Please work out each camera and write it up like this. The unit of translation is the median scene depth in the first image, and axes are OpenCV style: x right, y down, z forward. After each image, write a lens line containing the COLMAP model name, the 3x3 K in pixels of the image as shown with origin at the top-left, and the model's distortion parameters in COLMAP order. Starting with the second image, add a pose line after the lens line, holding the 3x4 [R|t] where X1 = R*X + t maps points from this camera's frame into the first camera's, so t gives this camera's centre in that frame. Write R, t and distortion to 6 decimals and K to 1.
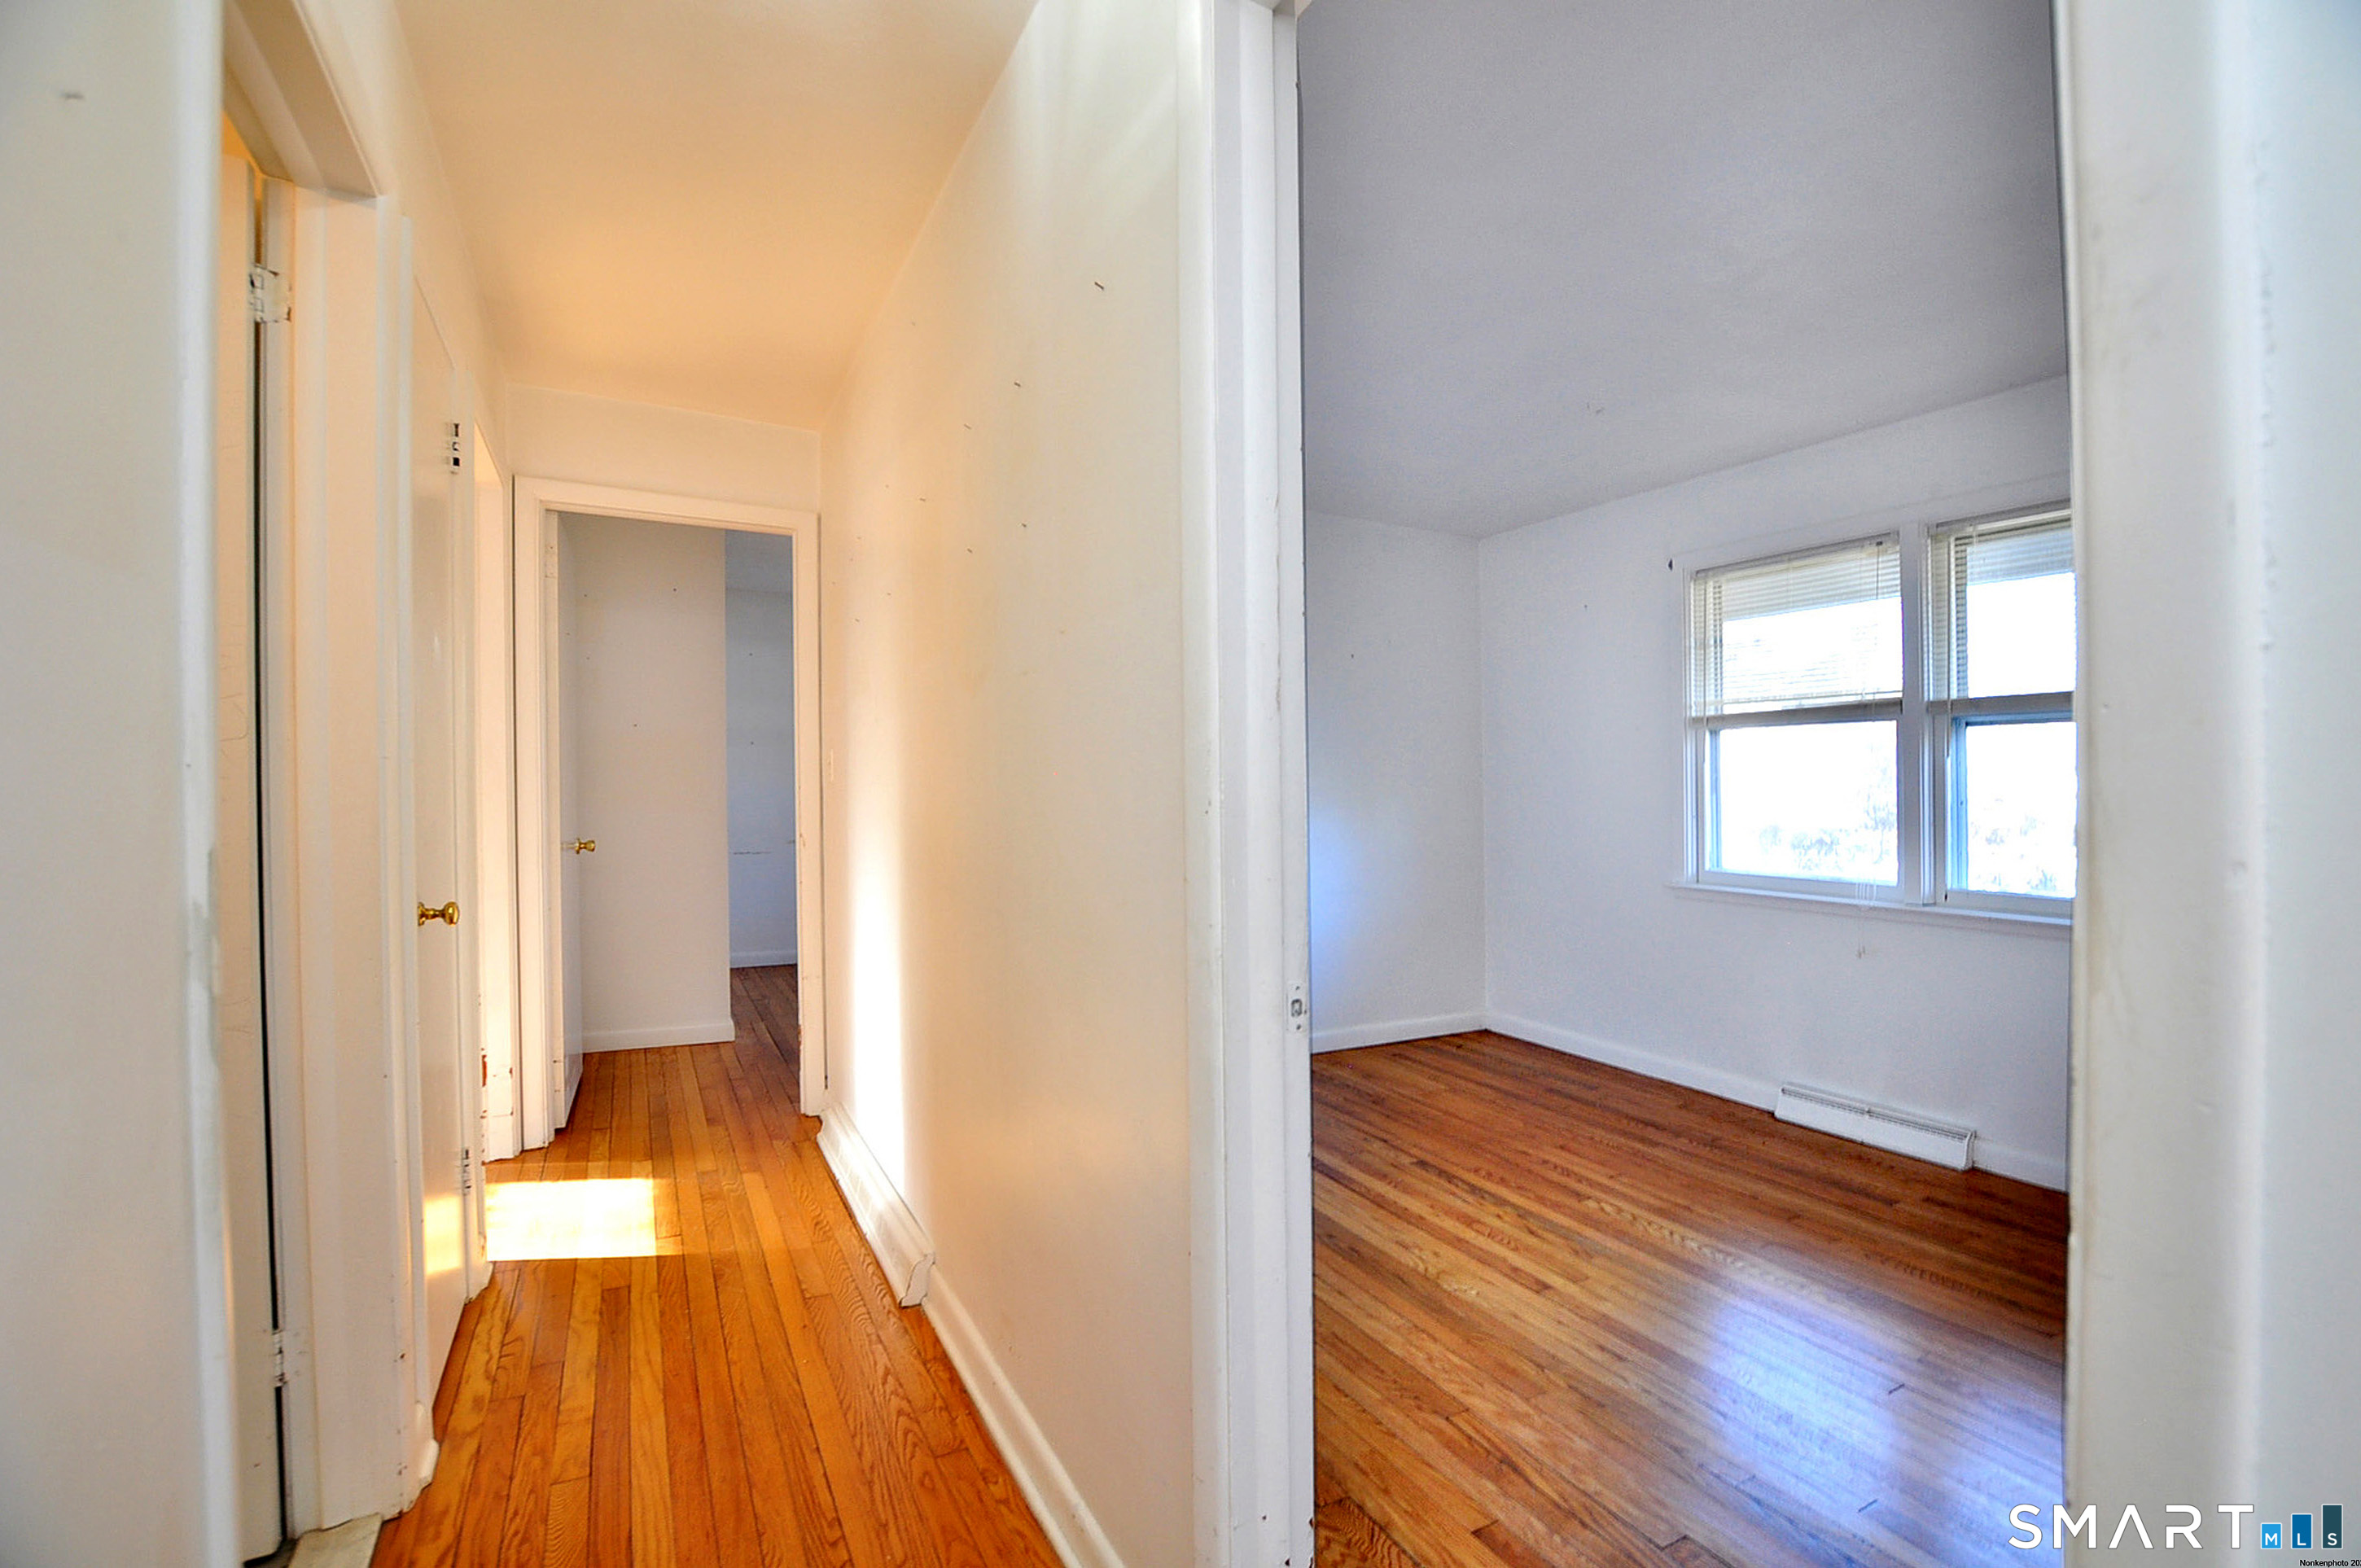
lens RADIAL K [[1061.2, 0, 1183.0], [0, 1061.2, 804.5], [0, 0, 1]] dist [-0.027710, 0.001069]
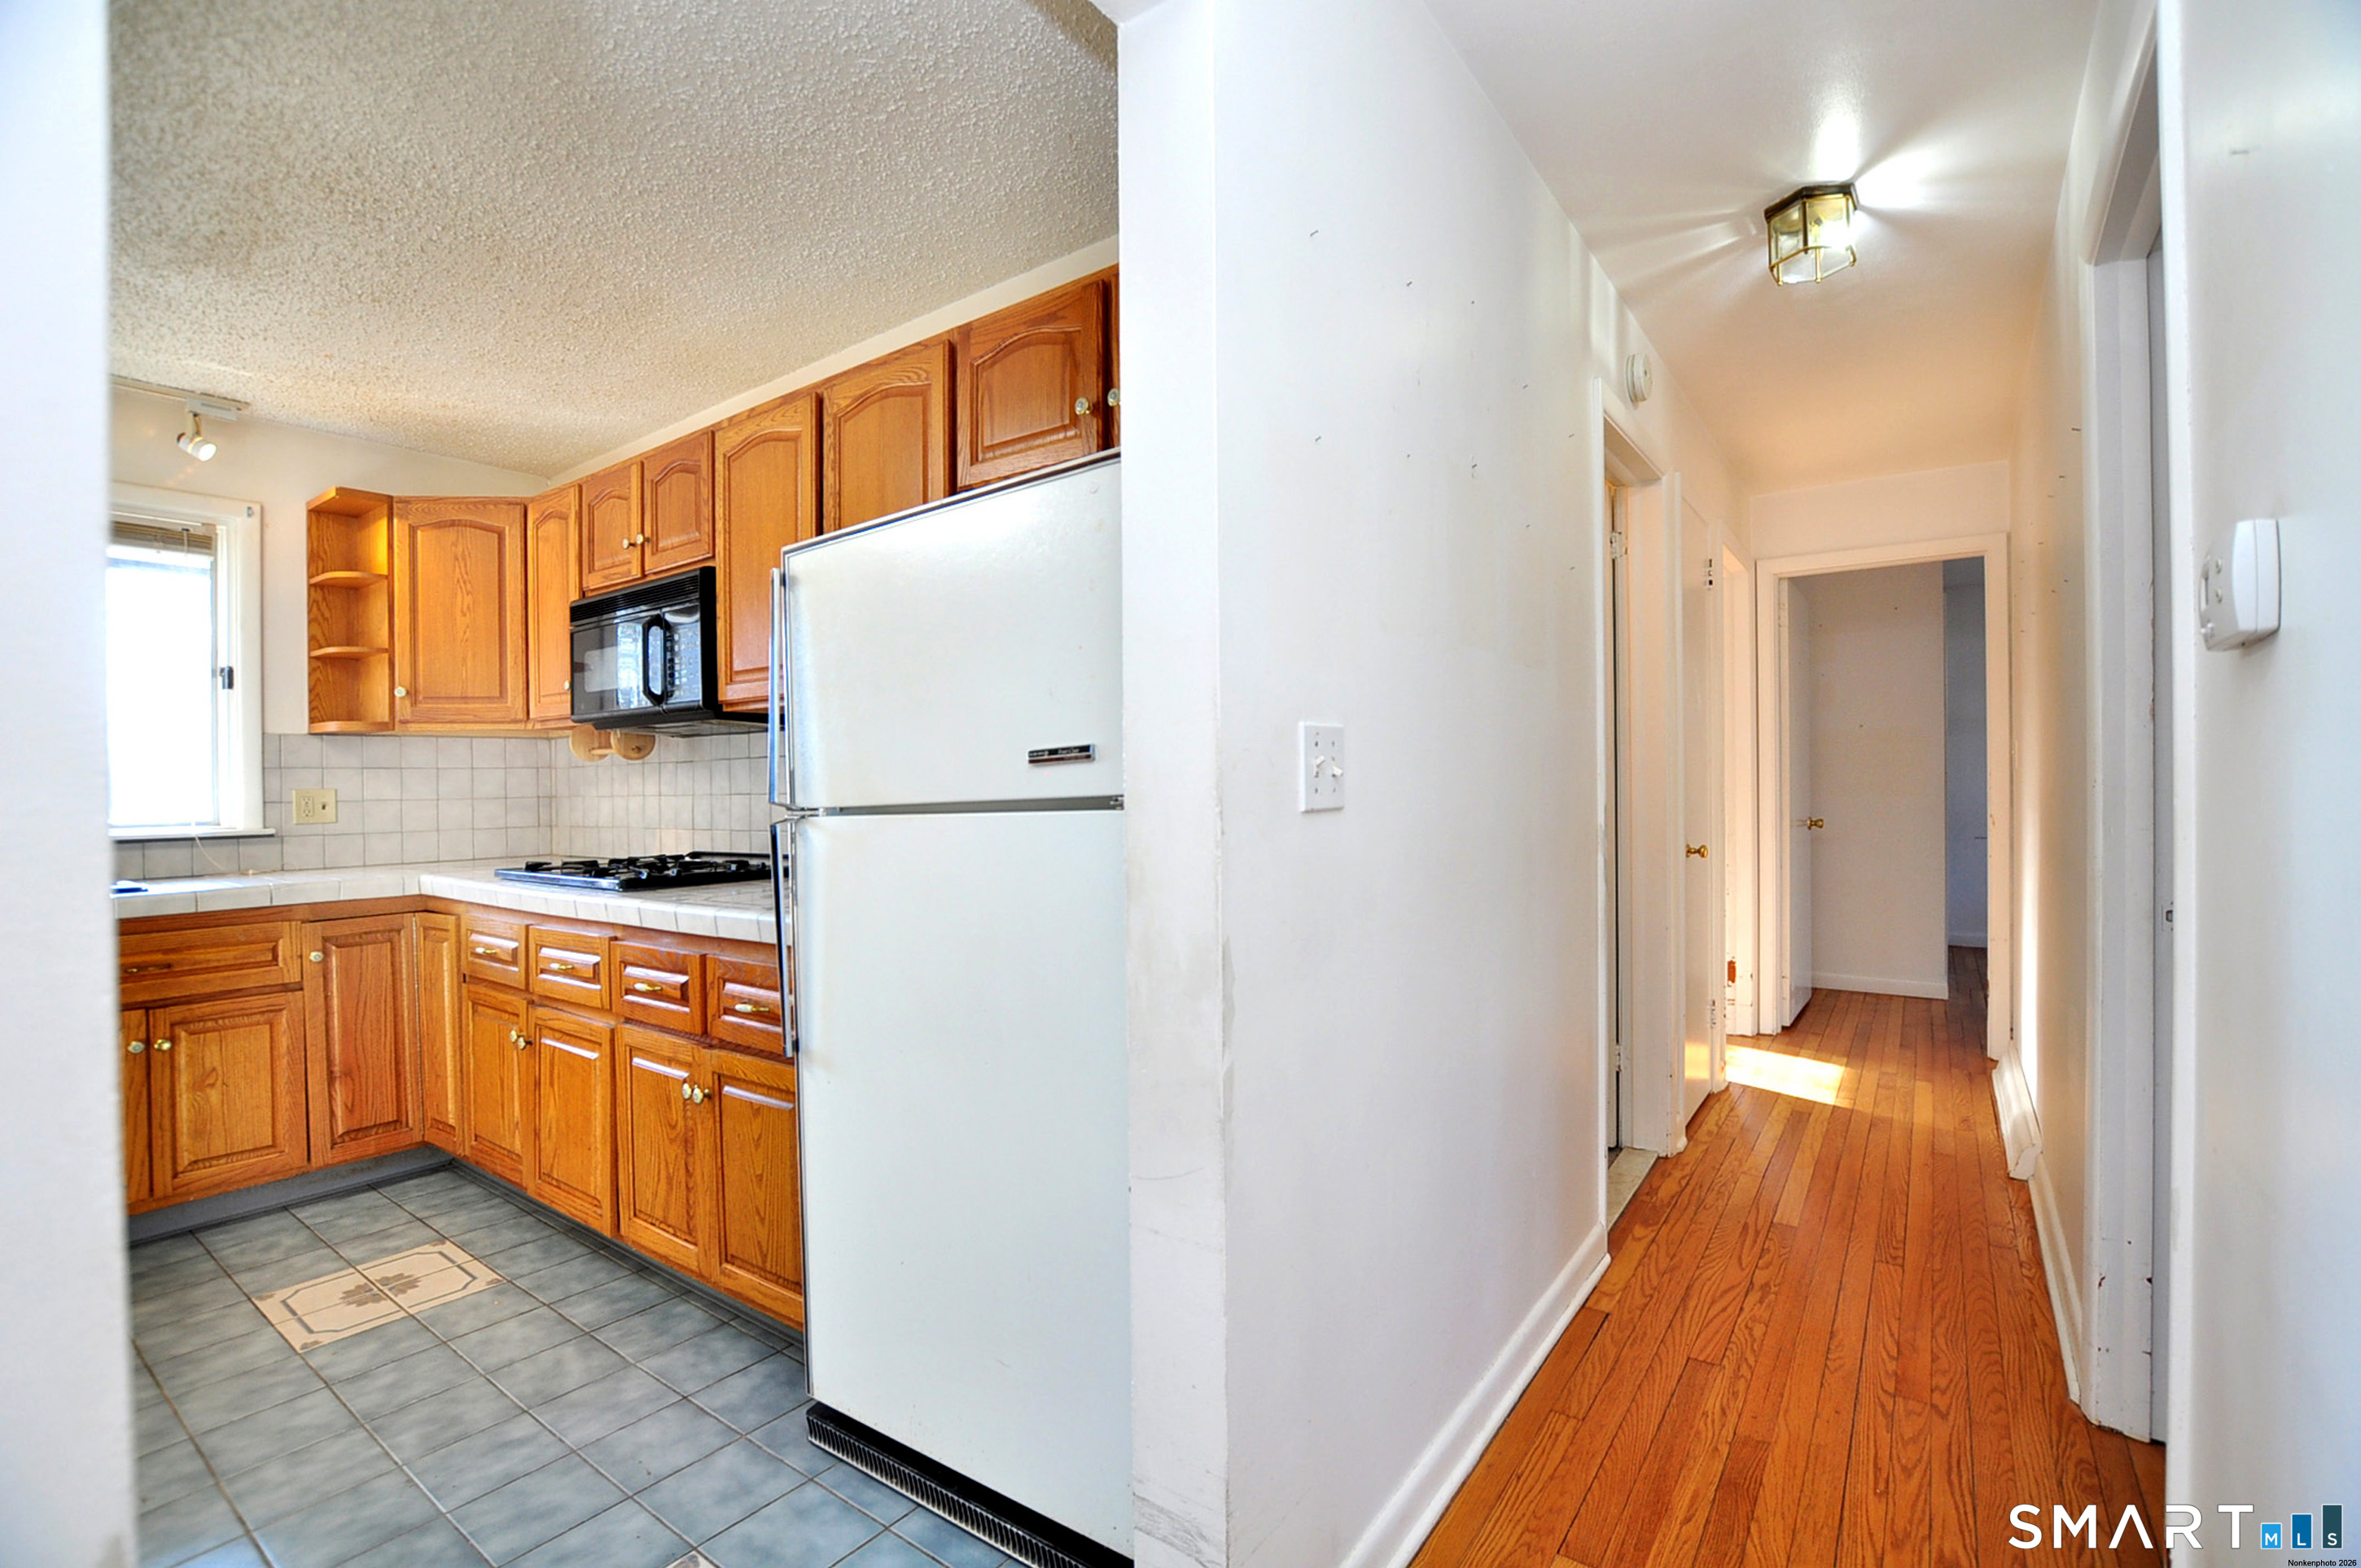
lens RADIAL K [[1043.1, 0, 1209.6], [0, 1043.1, 798.1], [0, 0, 1]] dist [-0.031240, 0.000125]
pose [[0.464928, 0.008124, -0.885311, 0.322941], [-0.003283, 0.999967, 0.007452, 0.002301], [0.885342, -0.000558, 0.464939, -0.386259]]
